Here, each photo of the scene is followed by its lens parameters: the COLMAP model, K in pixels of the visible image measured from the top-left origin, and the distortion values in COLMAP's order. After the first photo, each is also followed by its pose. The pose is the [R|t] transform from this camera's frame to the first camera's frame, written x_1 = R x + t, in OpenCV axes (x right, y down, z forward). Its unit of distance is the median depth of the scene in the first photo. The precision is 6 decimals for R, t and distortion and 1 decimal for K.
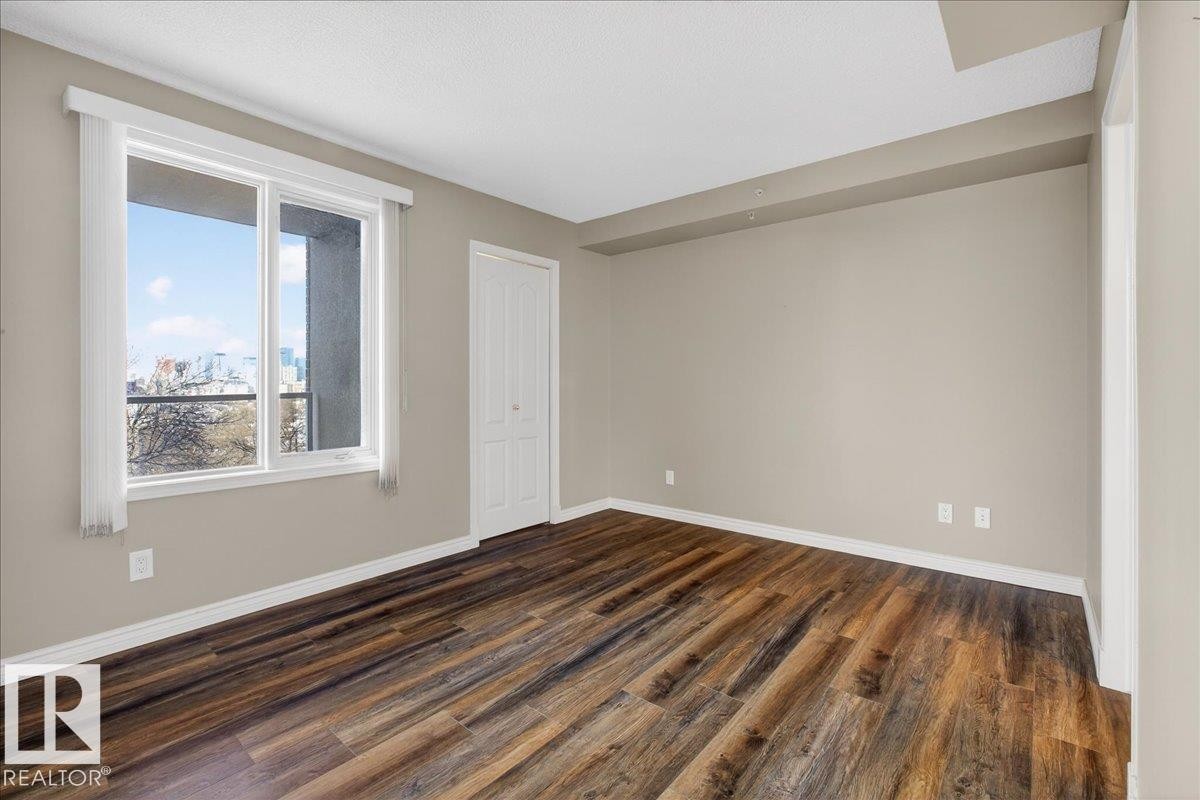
lens RADIAL K [[534.1, 0, 599.7], [0, 534.1, 381.8], [0, 0, 1]] dist [-0.004325, -0.000548]
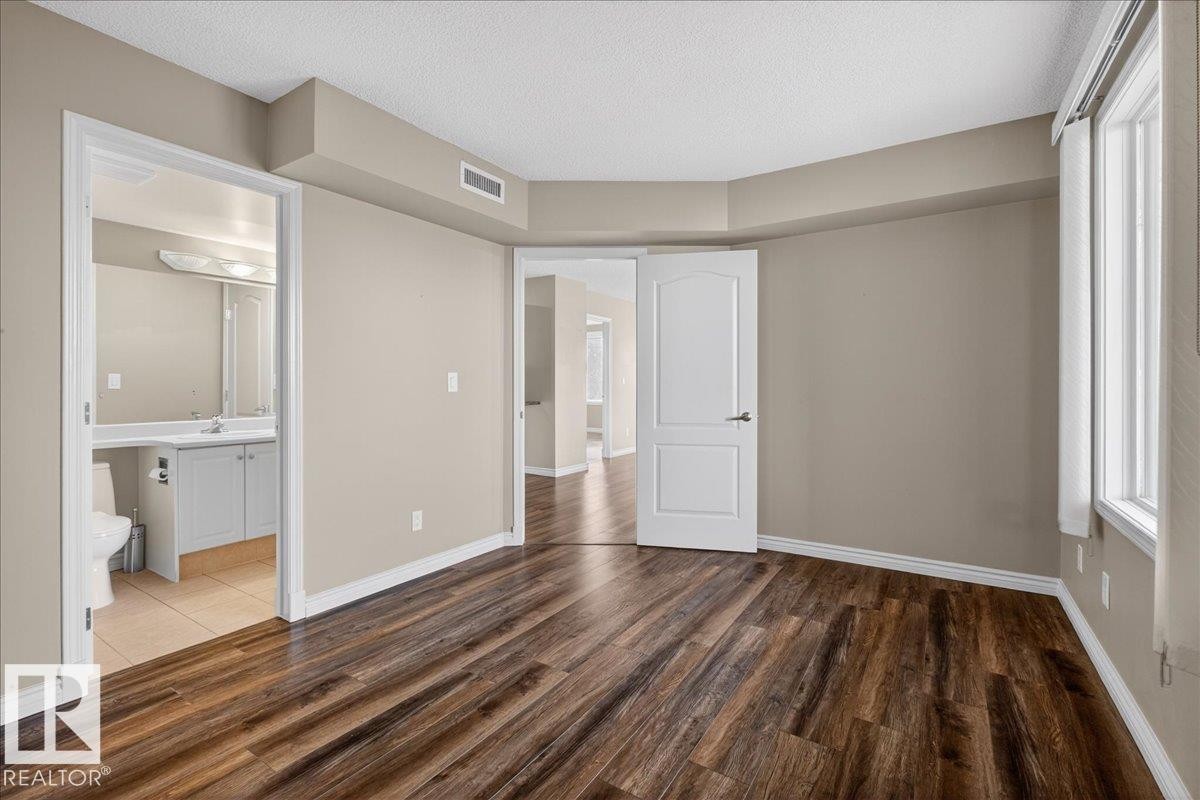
lens RADIAL K [[531.5, 0, 599.0], [0, 531.5, 385.7], [0, 0, 1]] dist [-0.002798, 0.000128]
pose [[-0.992989, 0.002404, -0.118184, 0.100545], [0.001978, 0.999991, 0.003724, -0.006214], [0.118192, 0.003464, -0.992985, 1.930225]]
